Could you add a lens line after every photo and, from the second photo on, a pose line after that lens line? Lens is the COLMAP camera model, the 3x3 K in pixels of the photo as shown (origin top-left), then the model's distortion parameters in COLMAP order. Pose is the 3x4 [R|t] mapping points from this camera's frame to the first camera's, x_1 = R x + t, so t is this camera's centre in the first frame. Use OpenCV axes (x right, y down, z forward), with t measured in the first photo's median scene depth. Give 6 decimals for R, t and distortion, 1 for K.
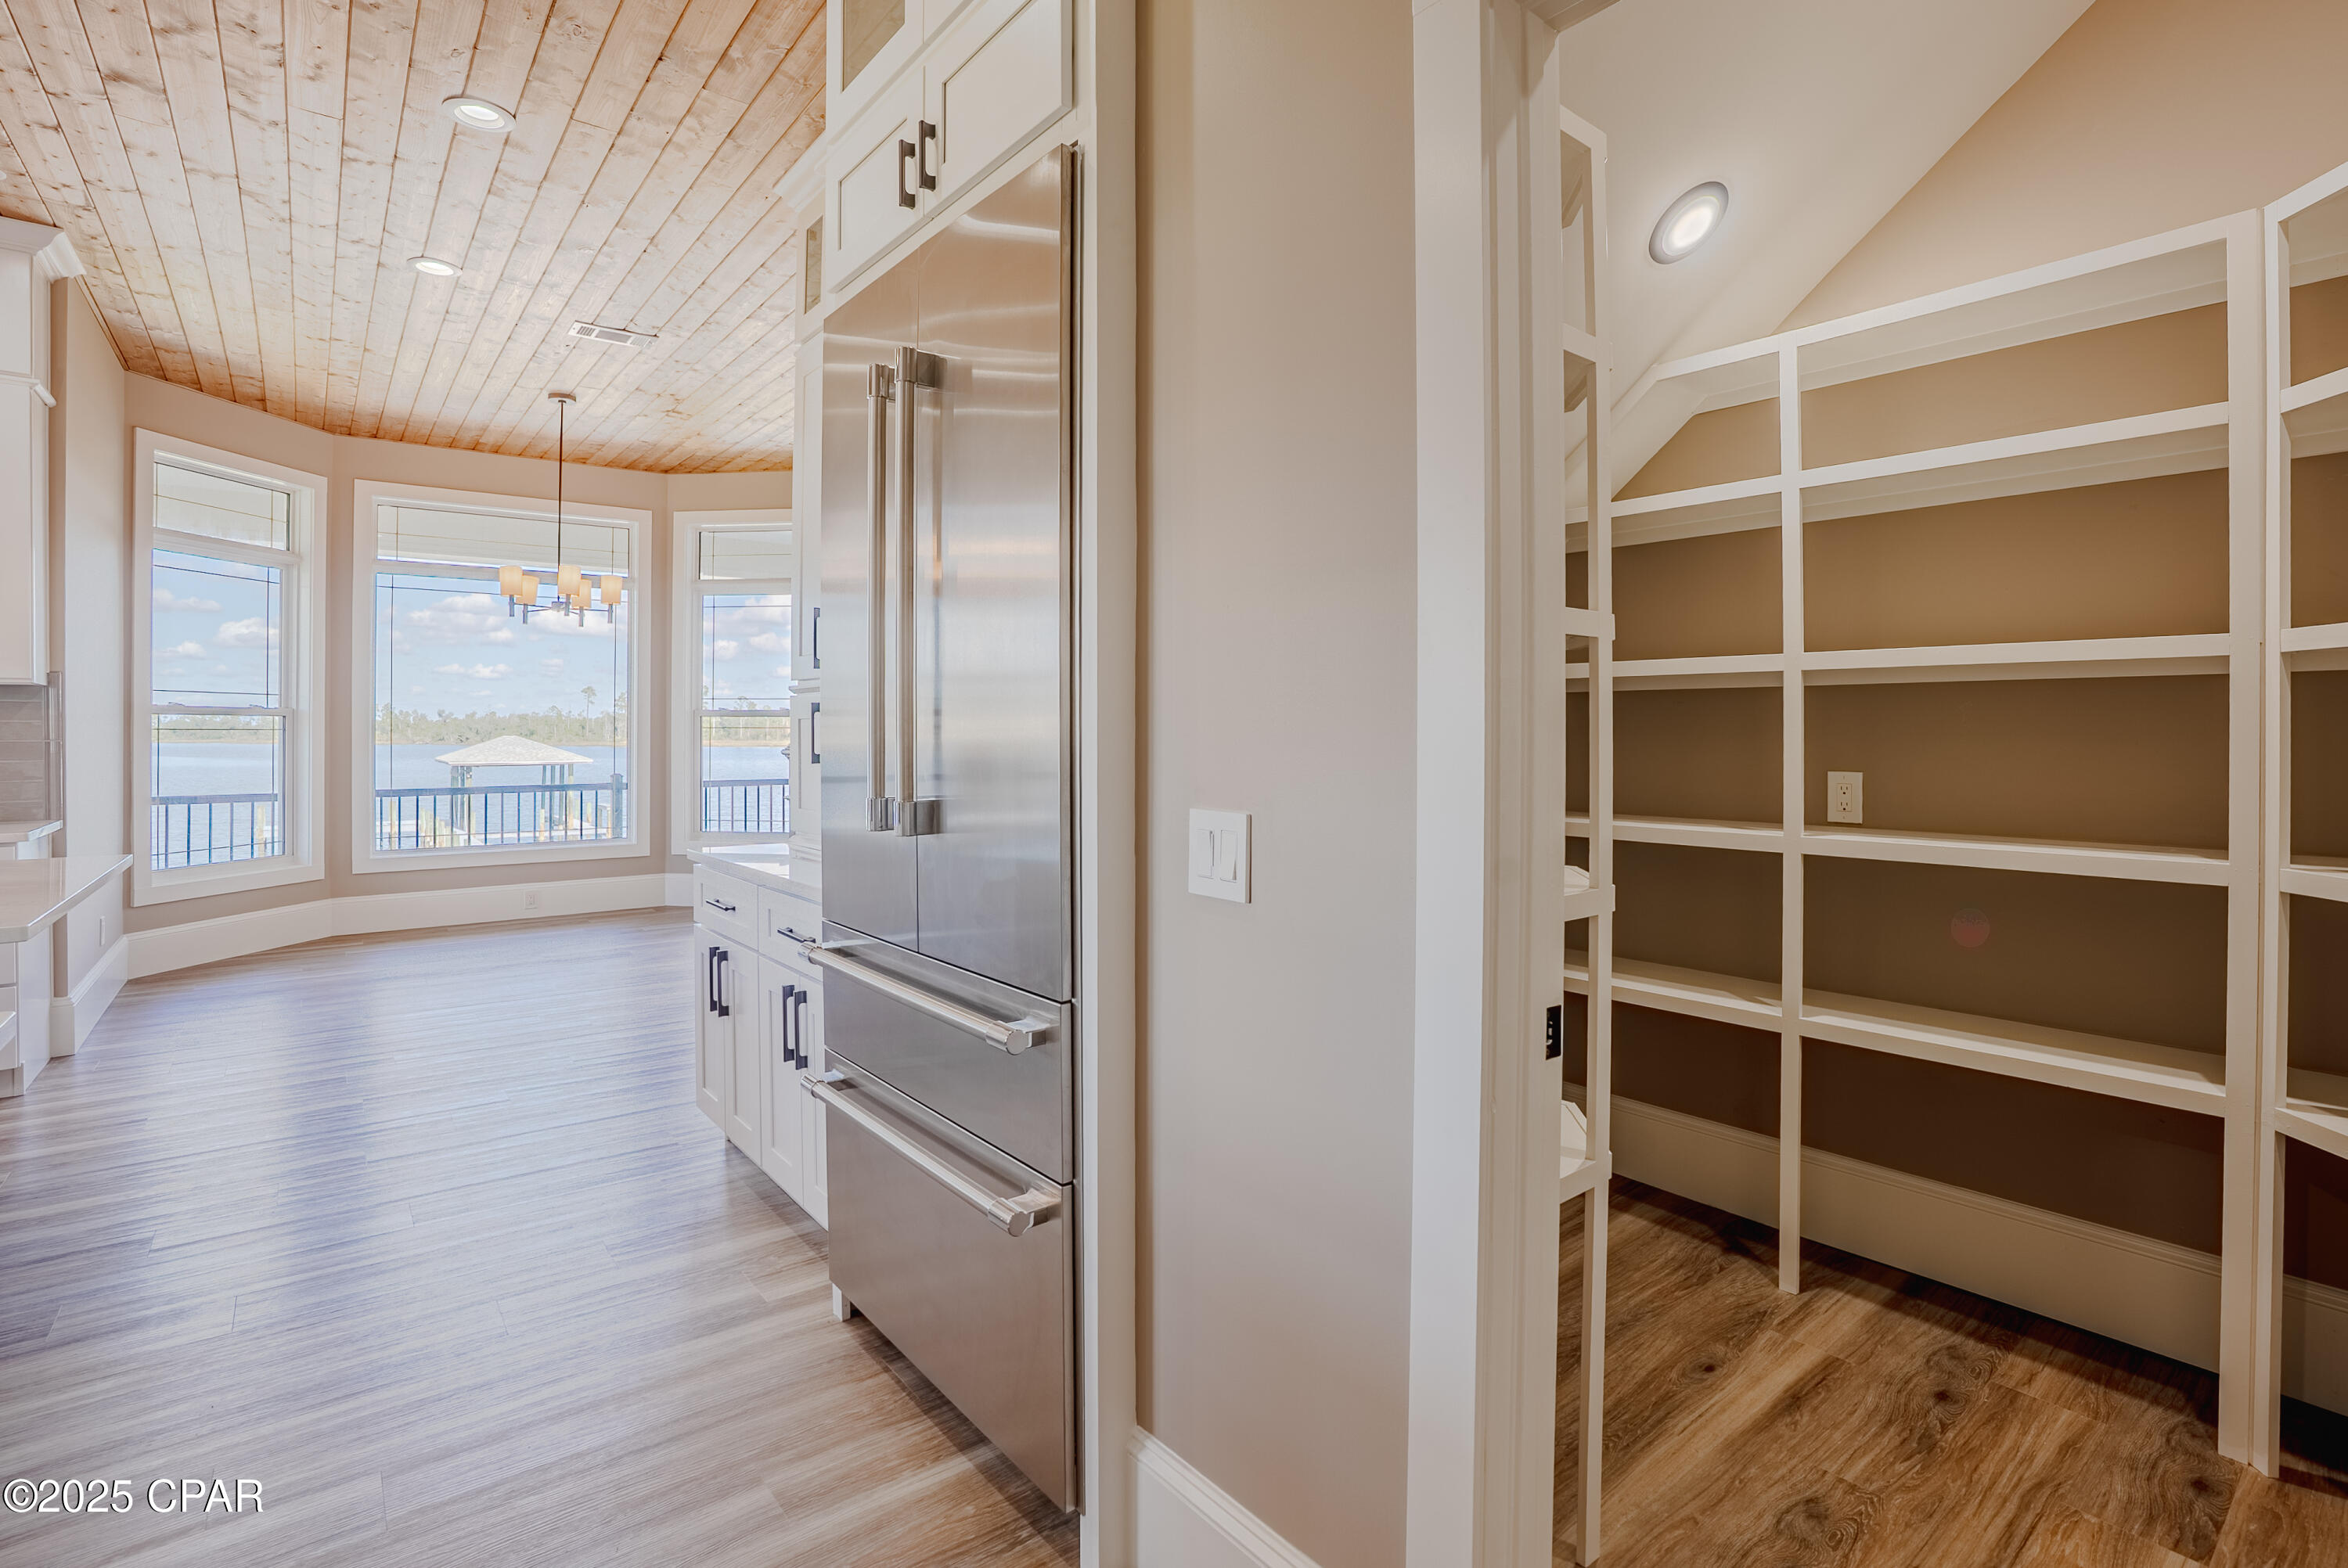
lens RADIAL K [[1105.4, 0, 1190.1], [0, 1105.4, 728.4], [0, 0, 1]] dist [-0.062895, 0.022775]
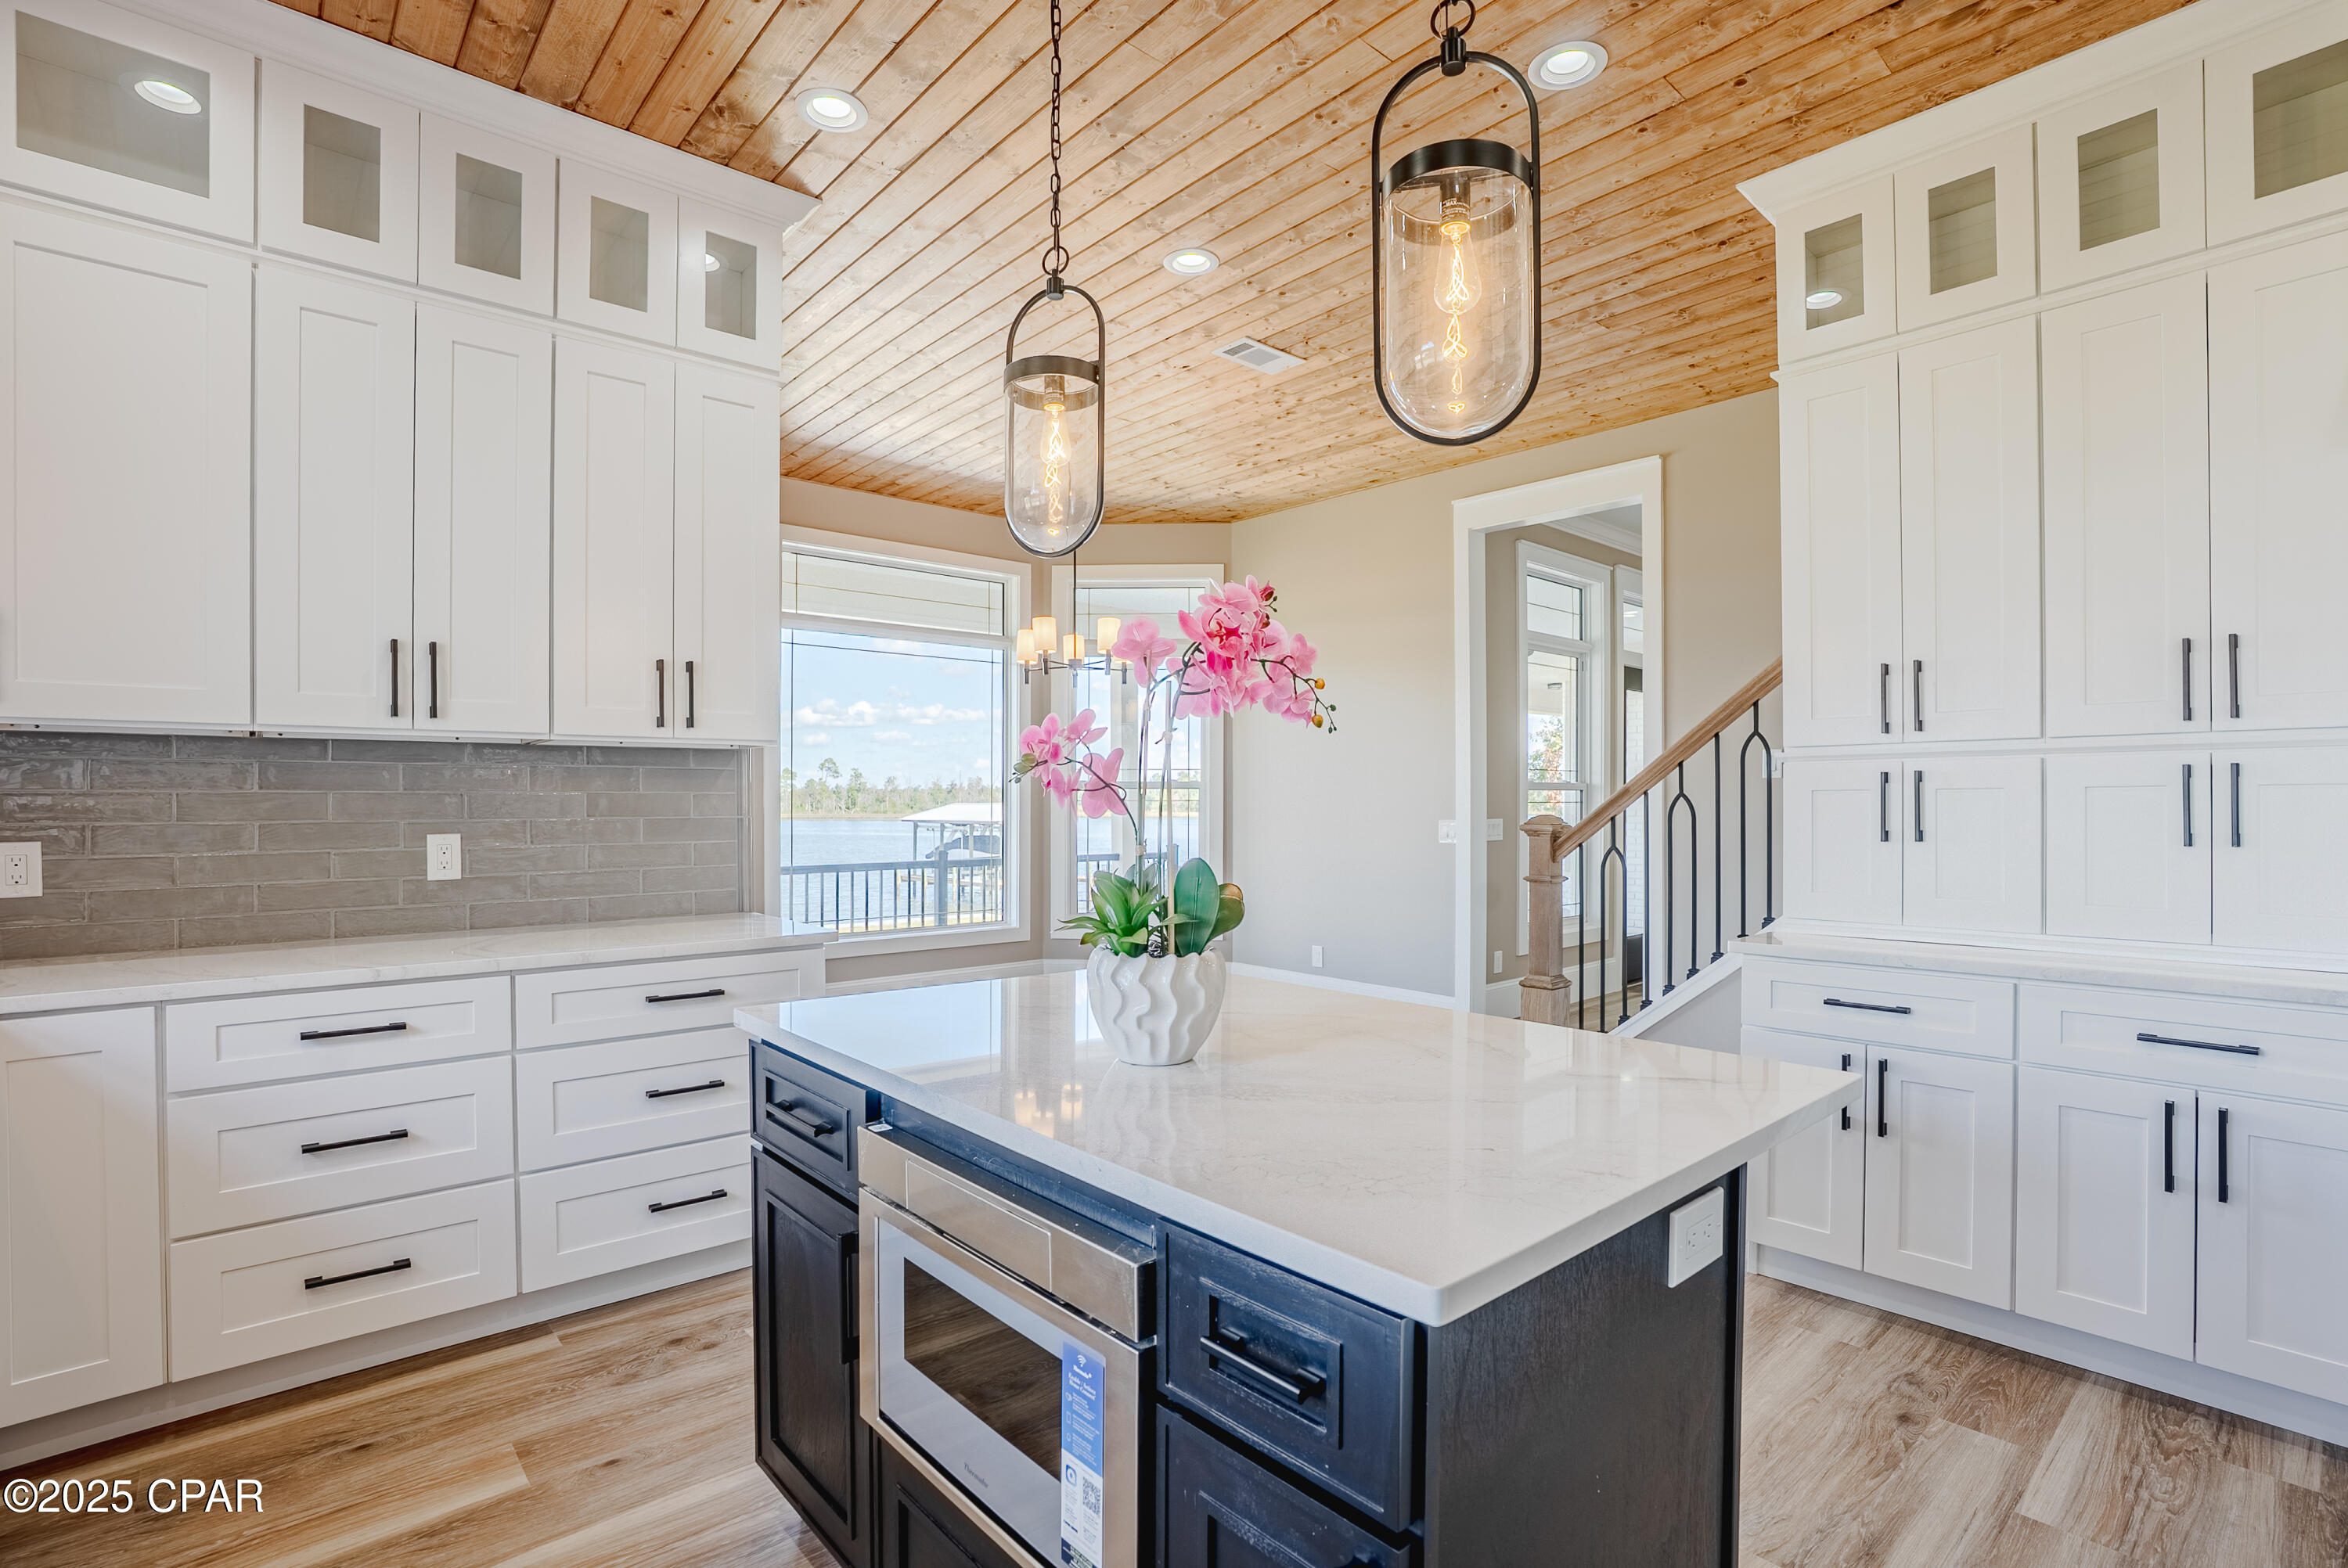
lens RADIAL K [[1105.4, 0, 1171.6], [0, 1105.4, 805.6], [0, 0, 1]] dist [-0.062895, 0.022775]
pose [[0.999599, -0.000917, 0.028308, -0.664321], [0.000797, 0.999991, 0.004258, 0.000106], [-0.028312, -0.004233, 0.999590, 0.114057]]
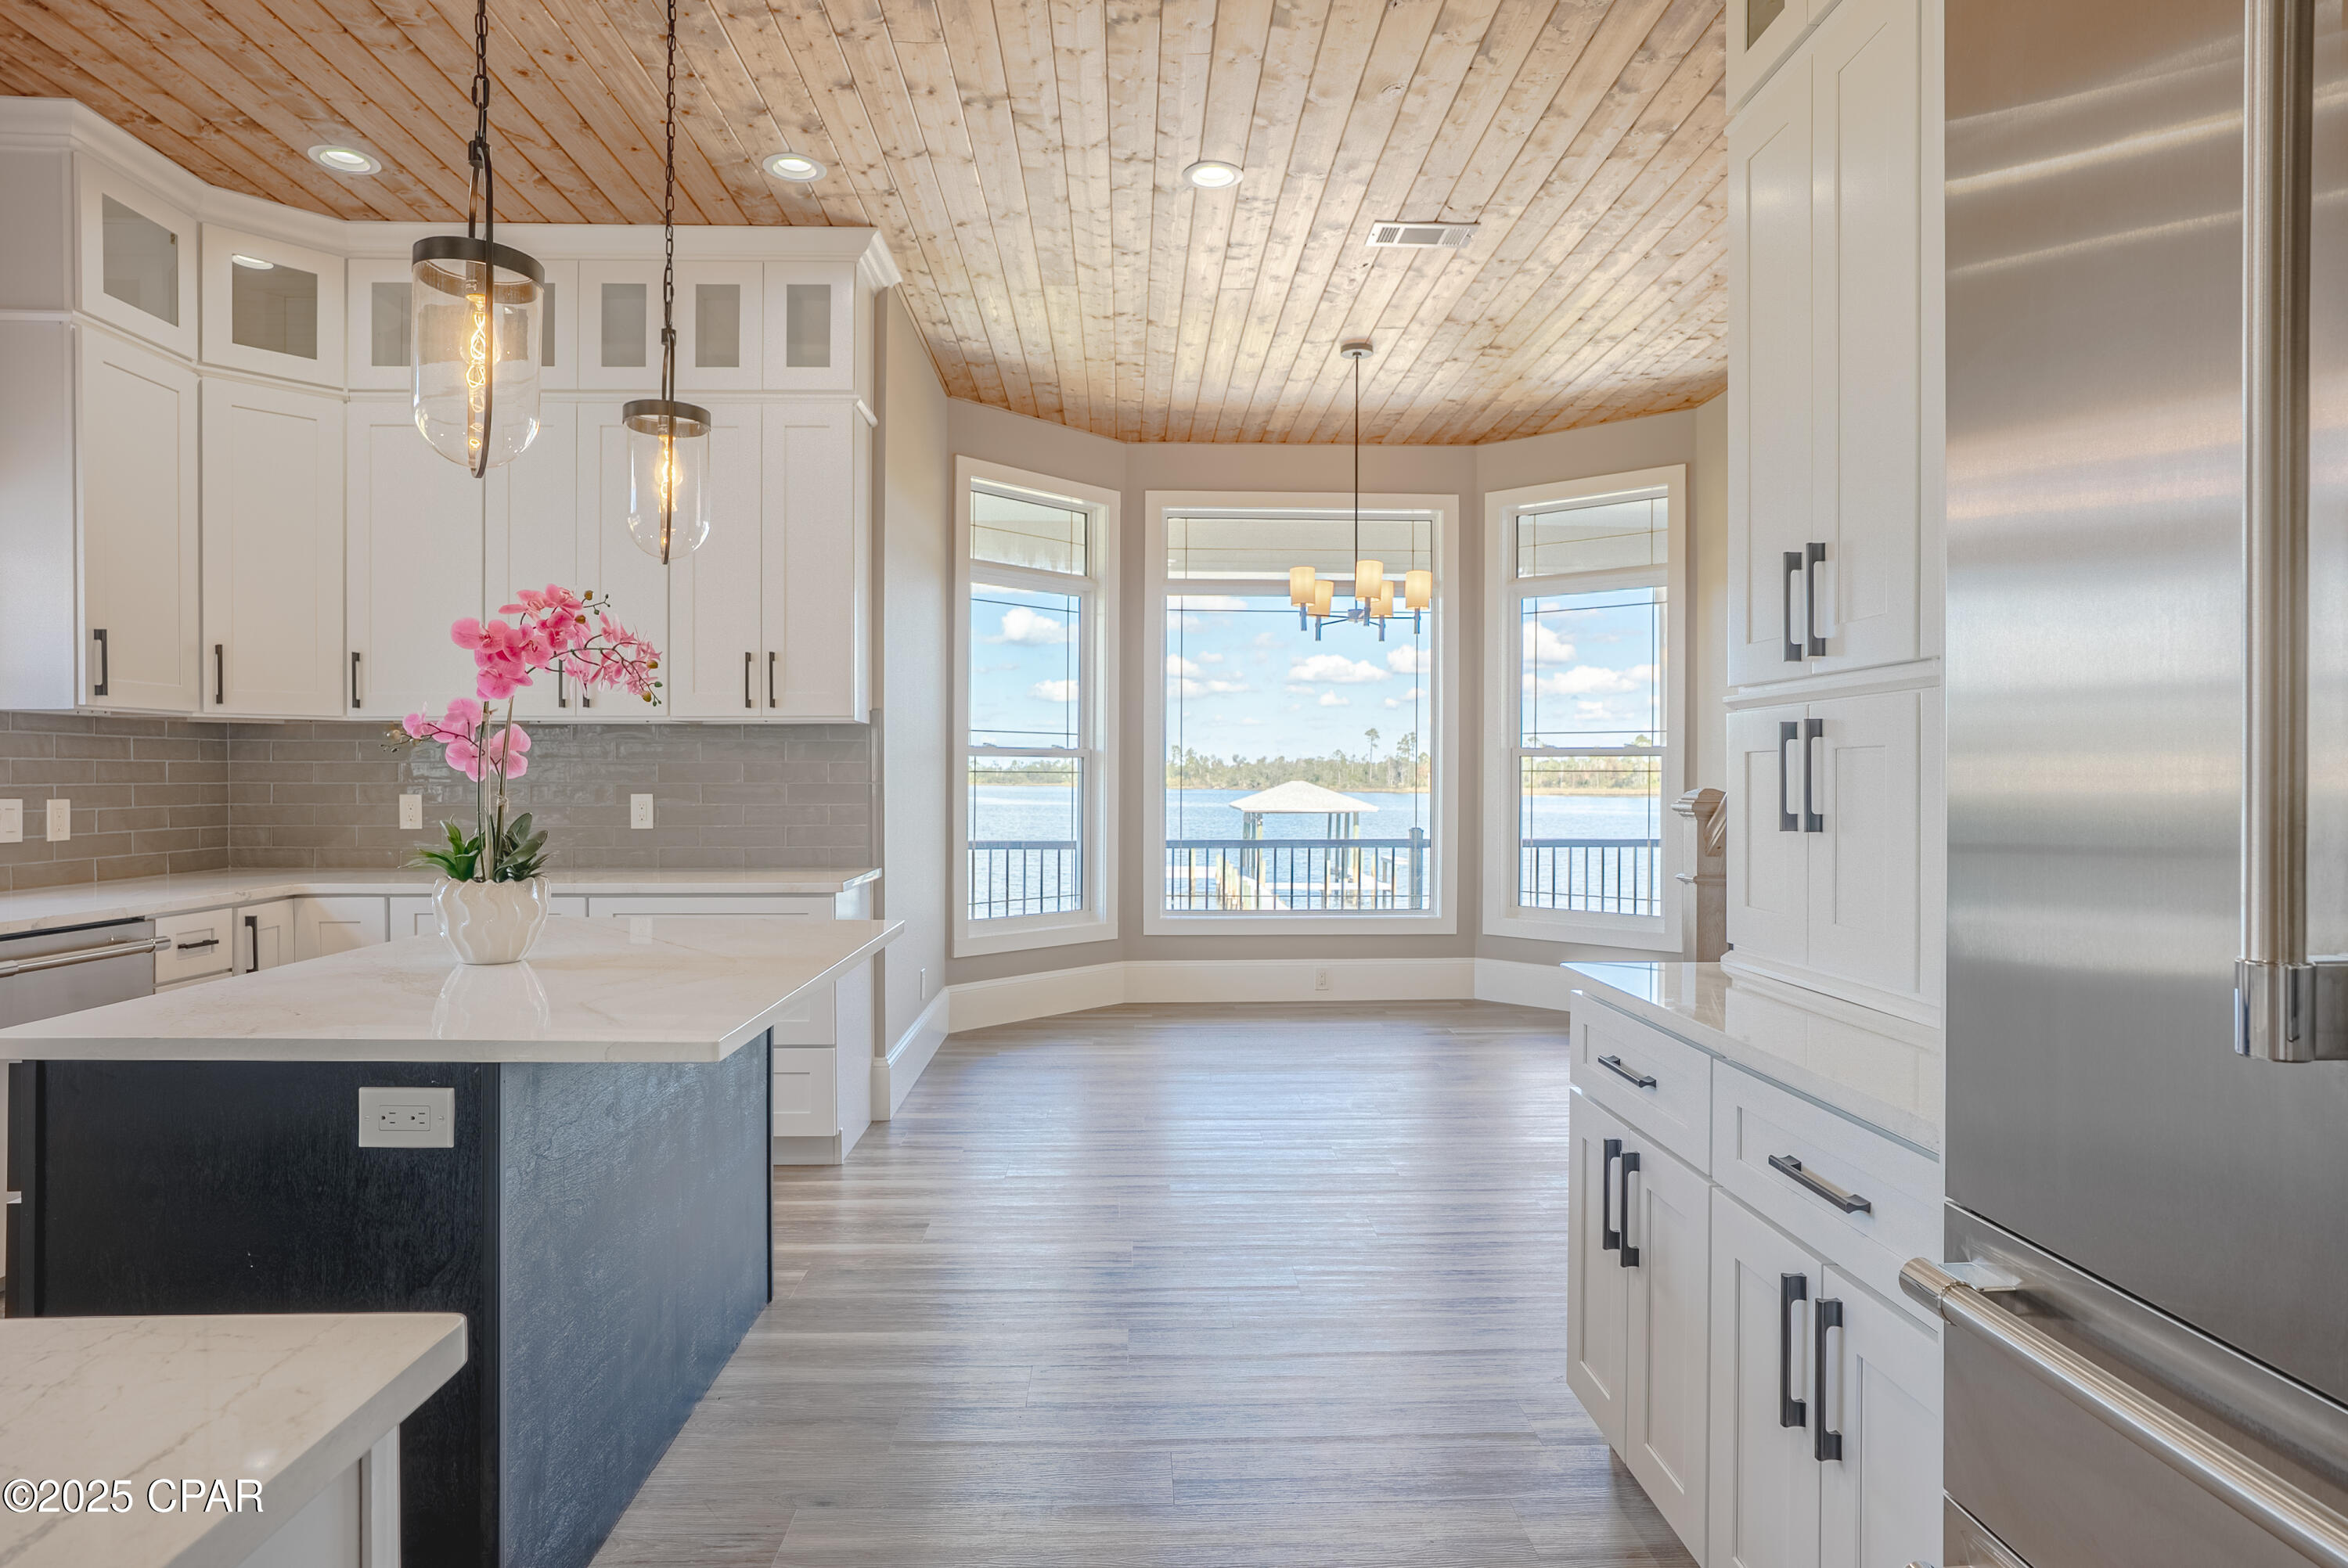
lens RADIAL K [[1325.0, 0, 1176.7], [0, 1325.0, 776.5], [0, 0, 1]] dist [-0.045179, 0.025823]
pose [[0.795078, 0.002698, -0.606502, -0.132109], [-0.001730, 0.999996, 0.002181, 0.002765], [0.606505, -0.000685, 0.795079, 0.201940]]
